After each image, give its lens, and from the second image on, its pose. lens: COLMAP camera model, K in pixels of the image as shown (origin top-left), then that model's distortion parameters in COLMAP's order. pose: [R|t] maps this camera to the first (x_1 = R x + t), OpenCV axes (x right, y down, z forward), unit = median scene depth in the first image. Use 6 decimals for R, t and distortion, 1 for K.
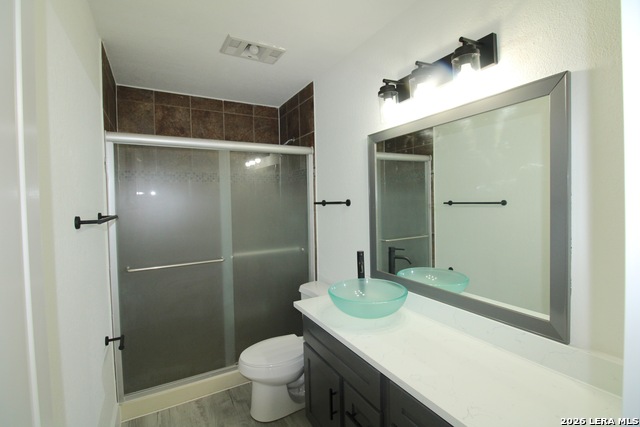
lens RADIAL K [[298.7, 0, 319.3], [0, 298.7, 210.2], [0, 0, 1]] dist [-0.002792, -0.011326]
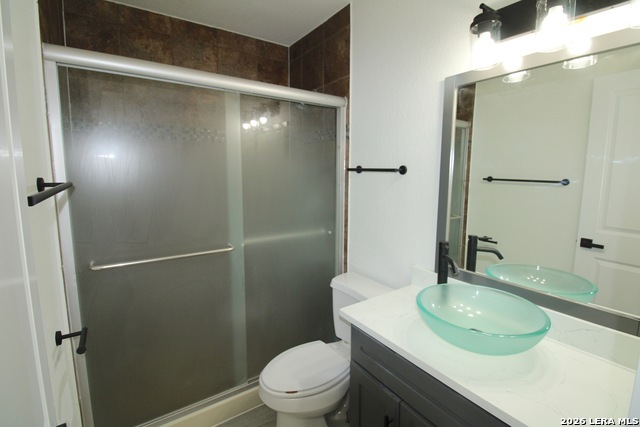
lens RADIAL K [[301.4, 0, 322.7], [0, 301.4, 211.1], [0, 0, 1]] dist [0.001855, -0.012803]
pose [[0.993546, 0.018130, 0.111975, -0.176555], [-0.028530, 0.995351, 0.091994, 0.004085], [-0.109786, -0.094595, 0.989444, 0.251484]]
